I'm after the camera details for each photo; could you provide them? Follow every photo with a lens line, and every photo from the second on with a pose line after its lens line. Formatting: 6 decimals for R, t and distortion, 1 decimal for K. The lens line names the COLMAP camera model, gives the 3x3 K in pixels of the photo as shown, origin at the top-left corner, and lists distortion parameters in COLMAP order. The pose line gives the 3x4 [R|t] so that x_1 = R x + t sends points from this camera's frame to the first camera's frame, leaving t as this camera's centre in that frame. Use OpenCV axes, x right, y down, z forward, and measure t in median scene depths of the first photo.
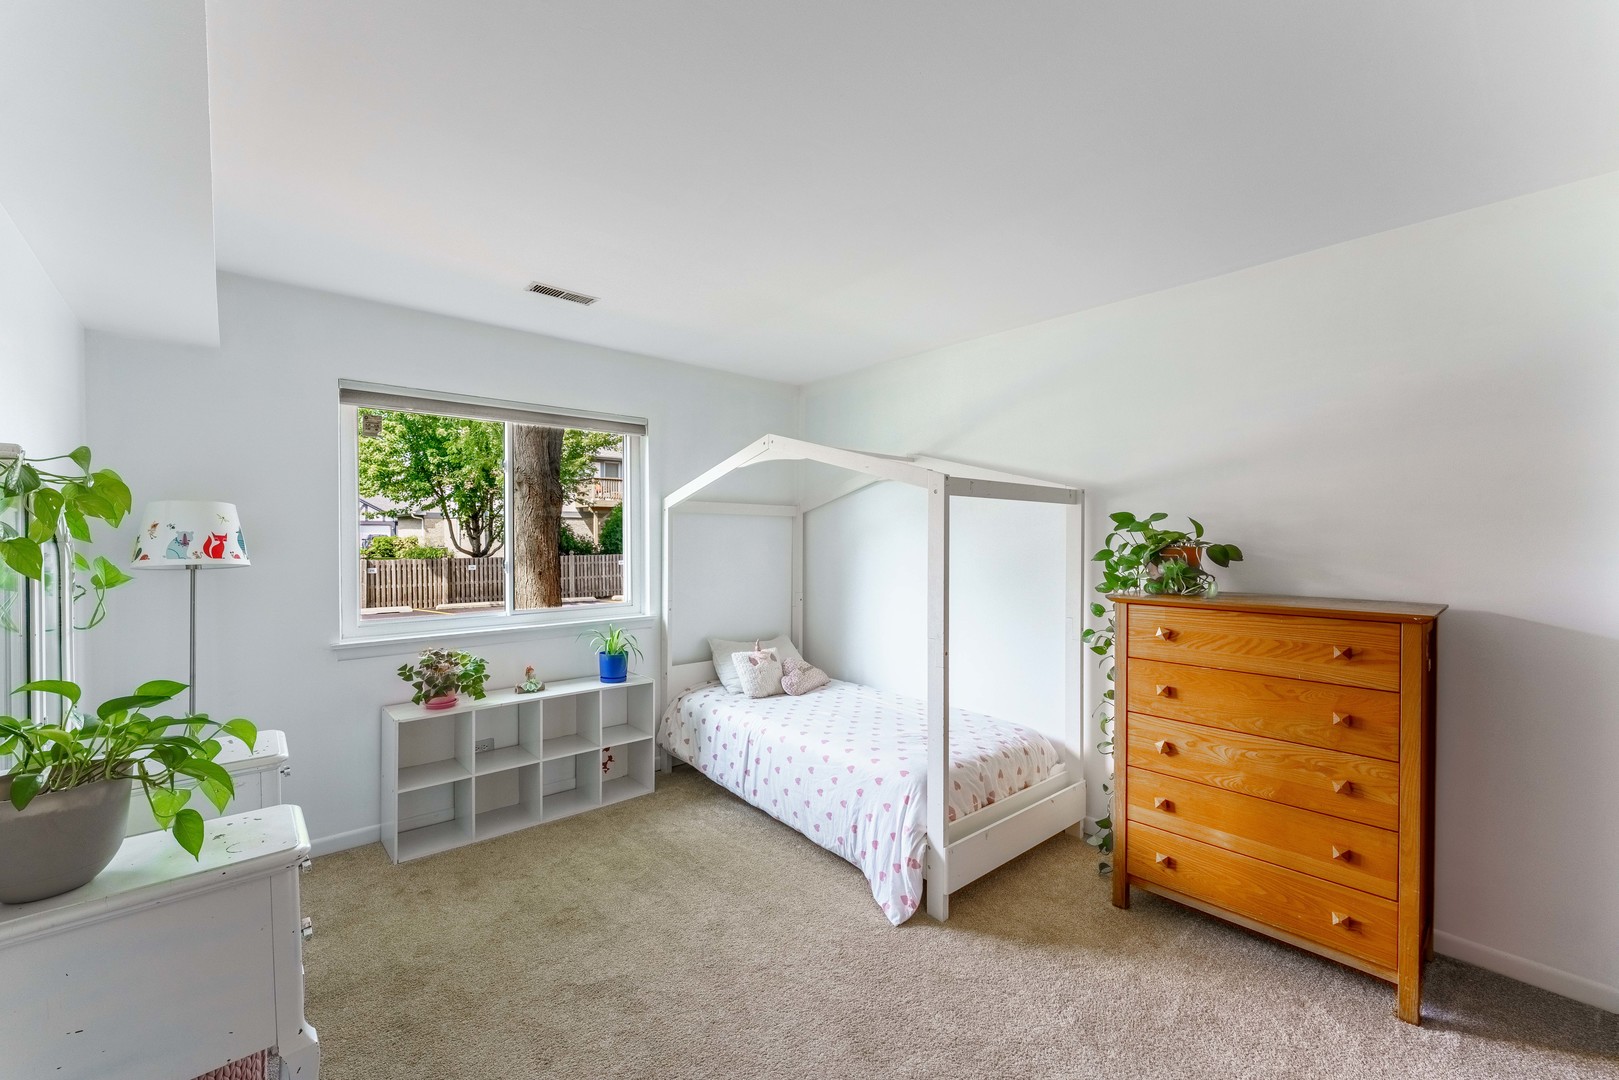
lens RADIAL K [[663.8, 0, 815.6], [0, 663.8, 539.5], [0, 0, 1]] dist [0.002093, -0.000877]
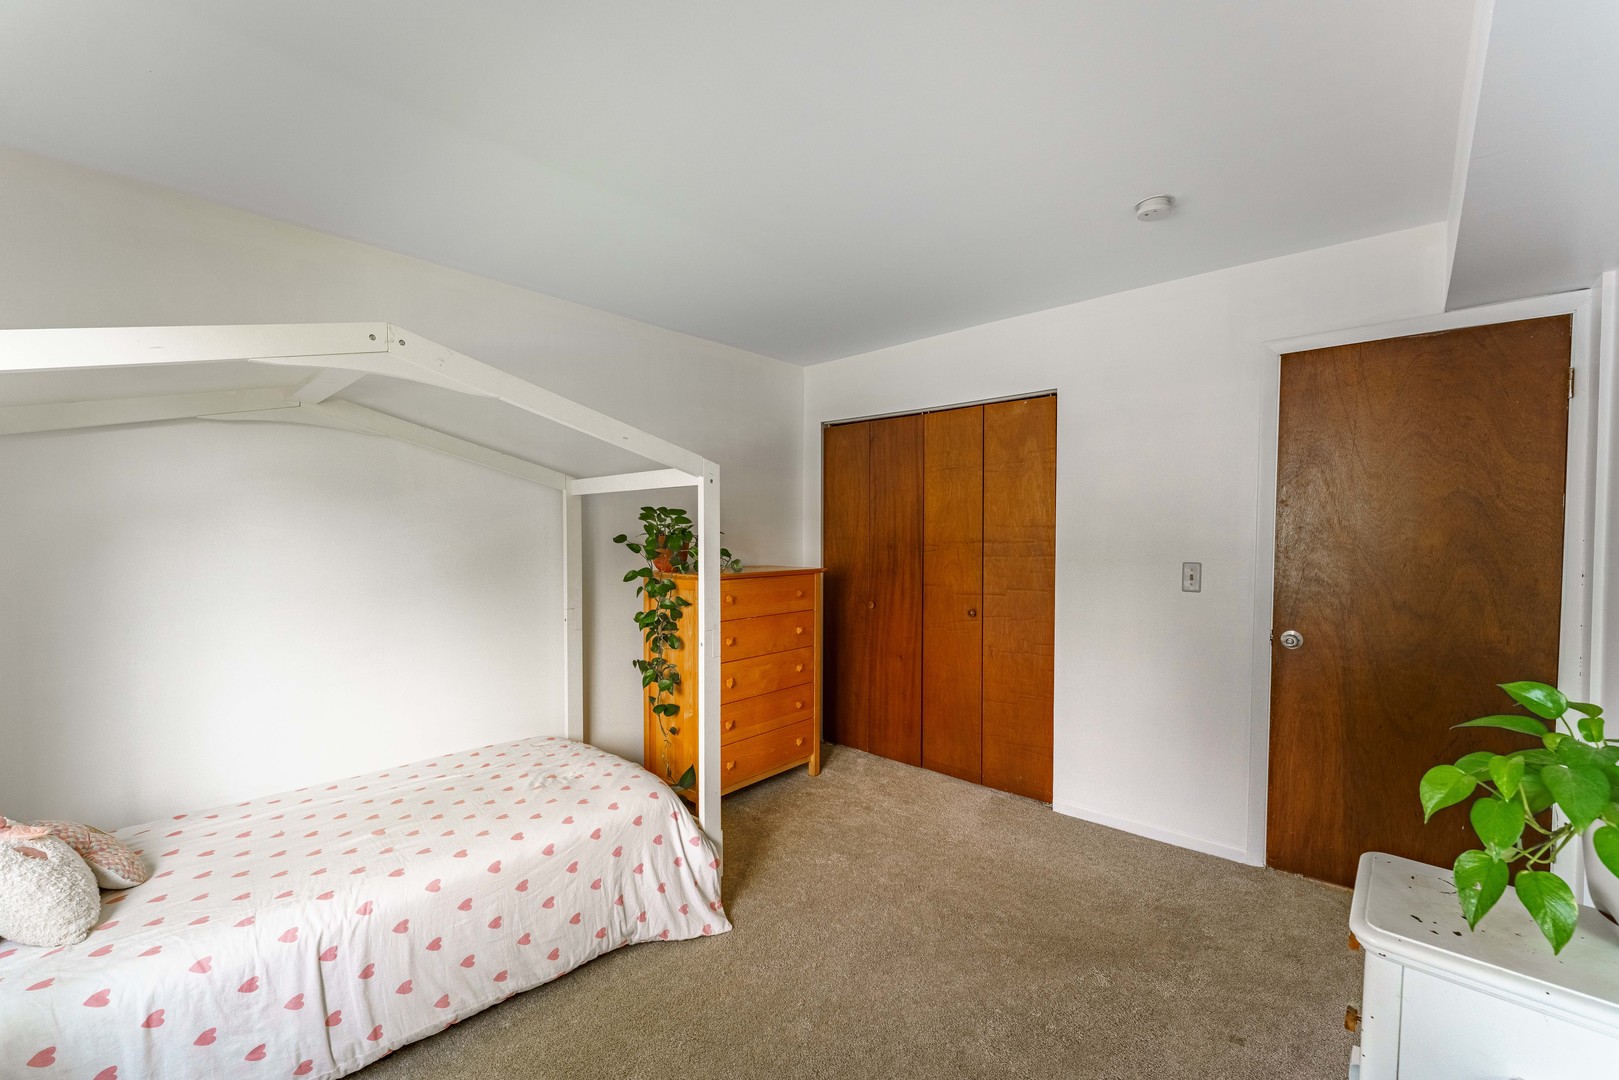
lens RADIAL K [[663.8, 0, 815.3], [0, 663.8, 547.3], [0, 0, 1]] dist [0.002093, -0.000877]
pose [[-0.111789, -0.025430, 0.993407, -0.674829], [-0.001289, 0.999675, 0.025445, 0.000568], [-0.993731, 0.001564, -0.111786, 0.791669]]
